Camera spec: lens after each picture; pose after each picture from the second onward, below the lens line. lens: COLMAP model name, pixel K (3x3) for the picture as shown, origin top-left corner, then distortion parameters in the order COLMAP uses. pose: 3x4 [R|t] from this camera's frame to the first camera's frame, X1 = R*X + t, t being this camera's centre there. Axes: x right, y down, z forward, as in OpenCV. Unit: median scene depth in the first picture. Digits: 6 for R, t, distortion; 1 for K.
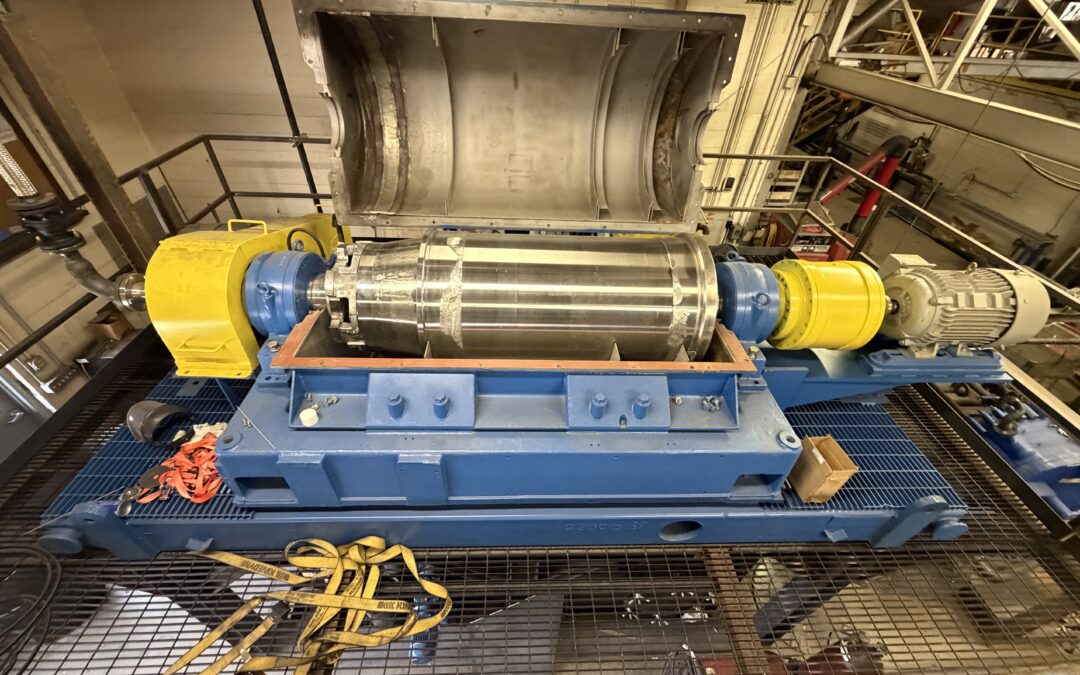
lens RADIAL K [[429.2, 0, 537.3], [0, 429.2, 337.9], [0, 0, 1]] dist [-0.001350, 0.000555]
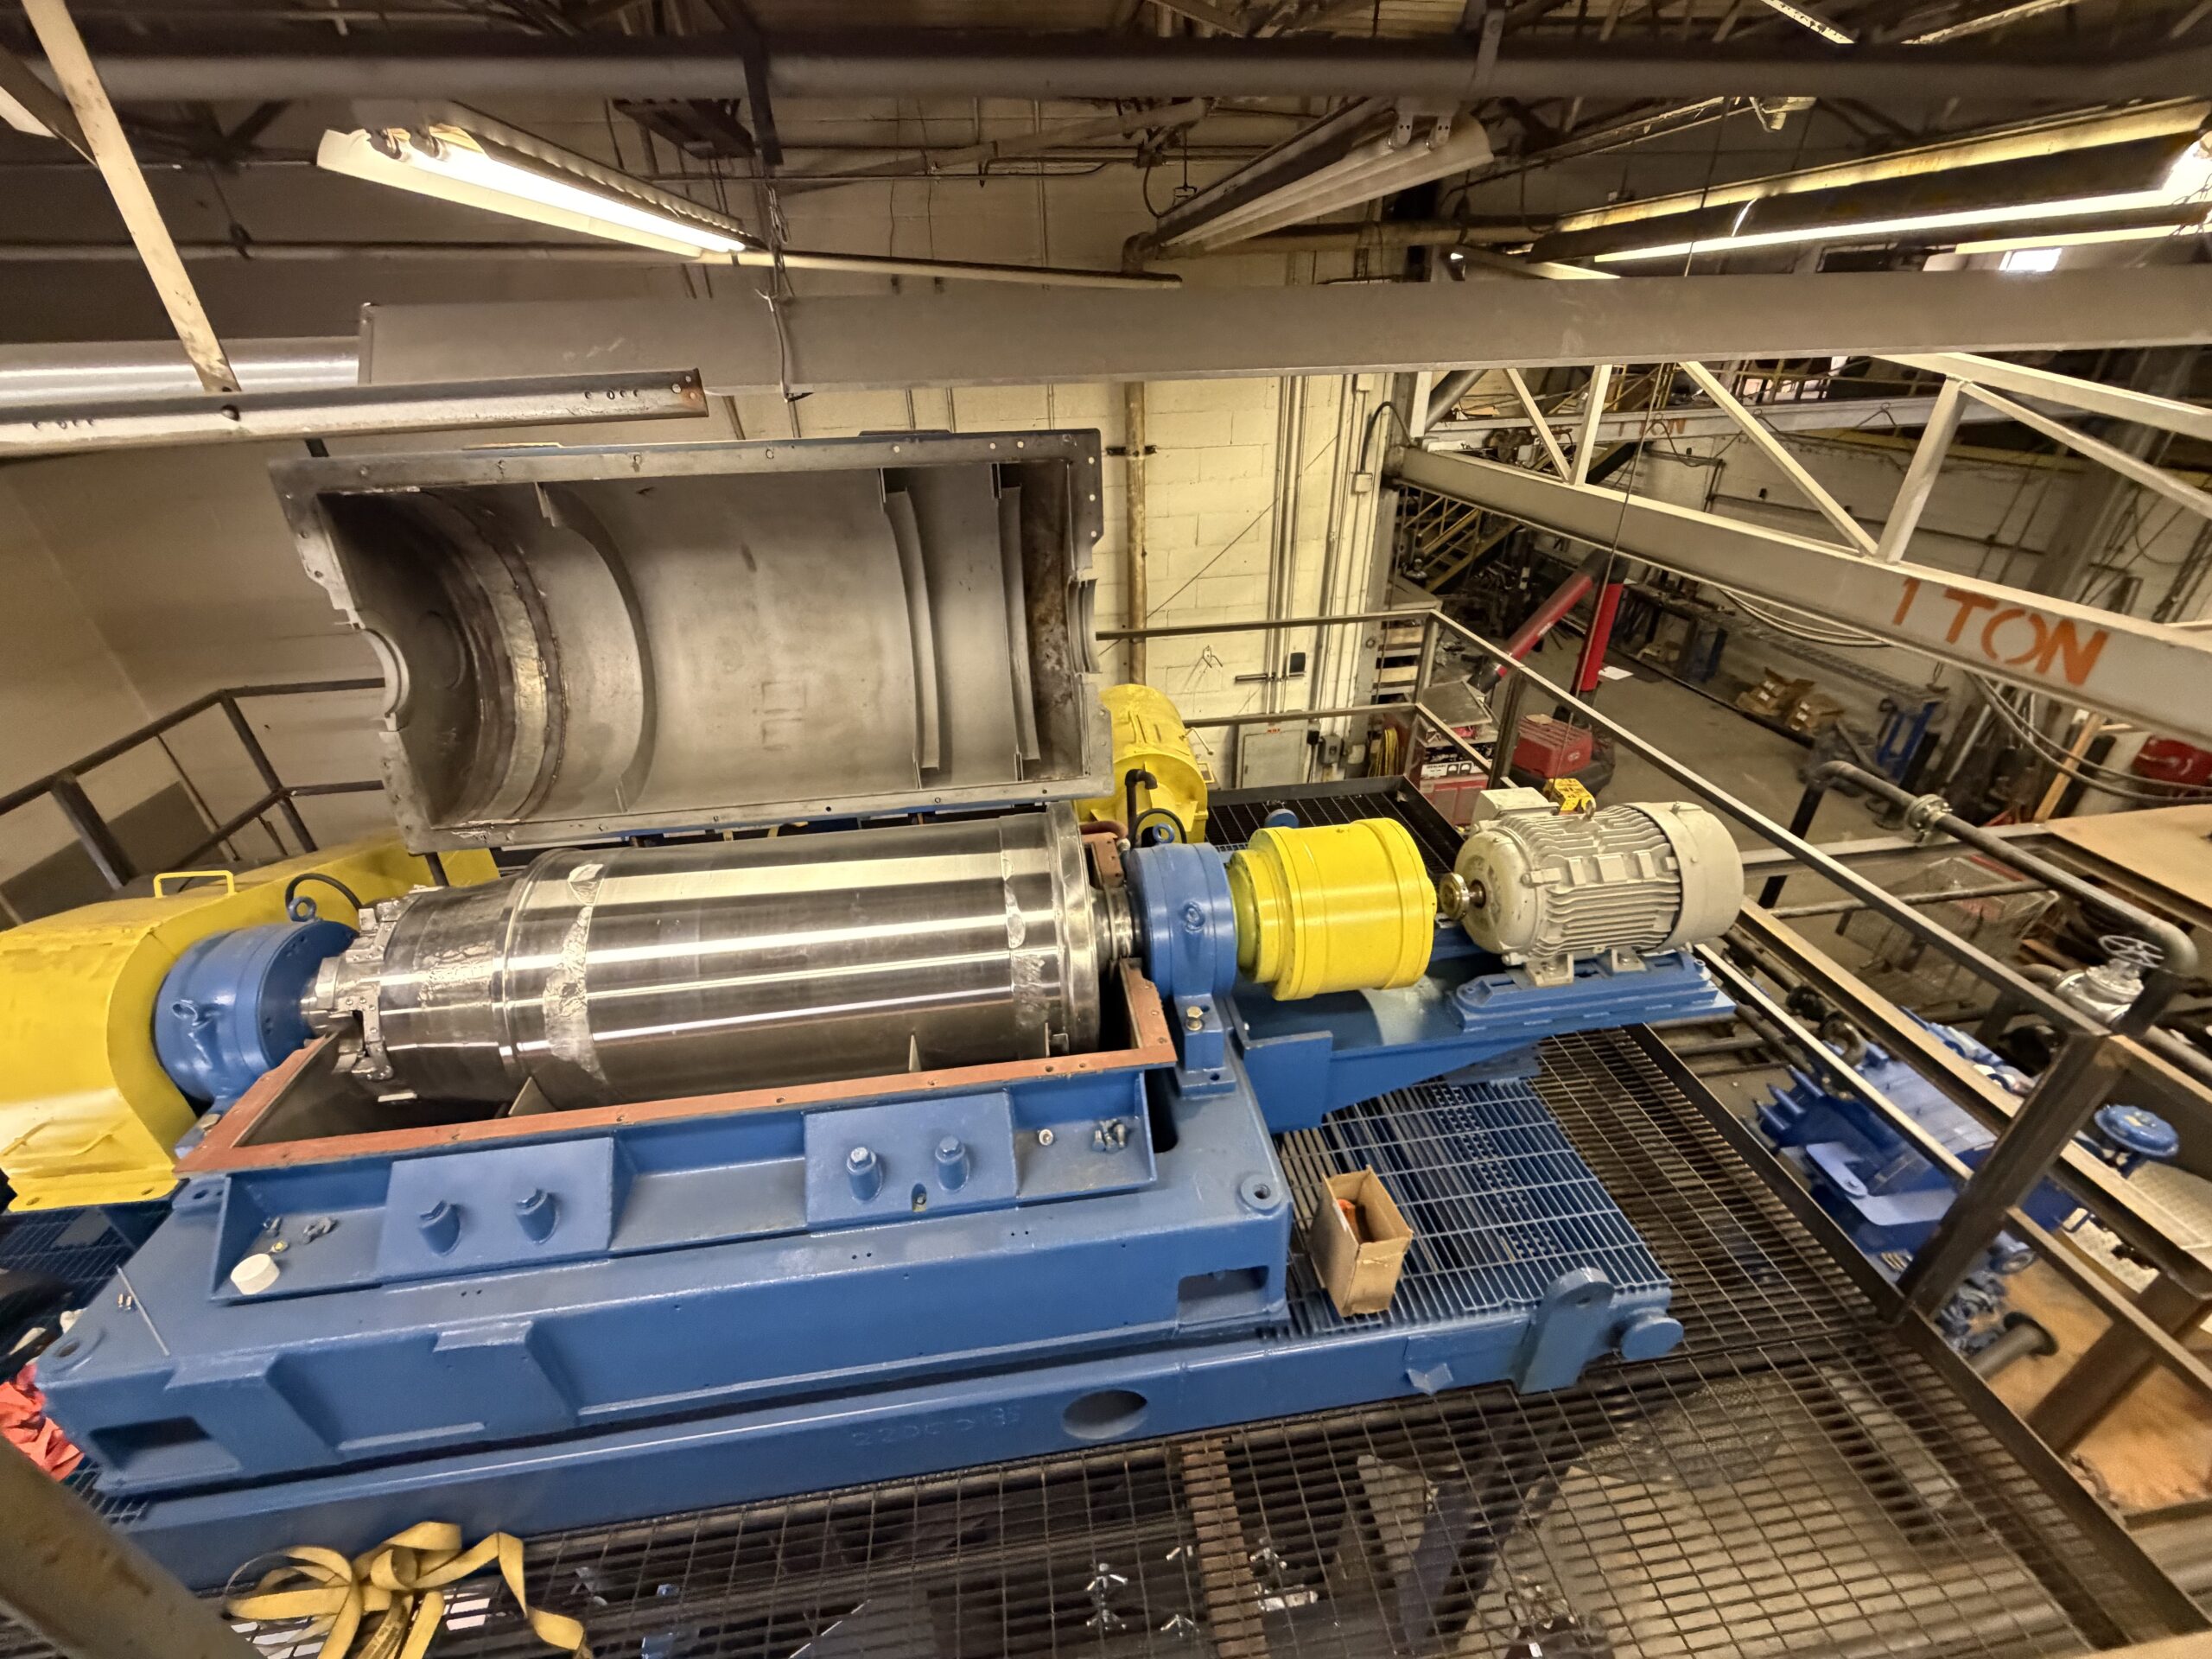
lens RADIAL K [[878.1, 0, 1093.6], [0, 878.1, 832.1], [0, 0, 1]] dist [0.000789, -0.000844]
pose [[0.992949, -0.108540, 0.047652, 0.340227], [0.114904, 0.980100, -0.161866, -0.028317], [-0.029135, 0.166200, 0.985662, -0.069583]]
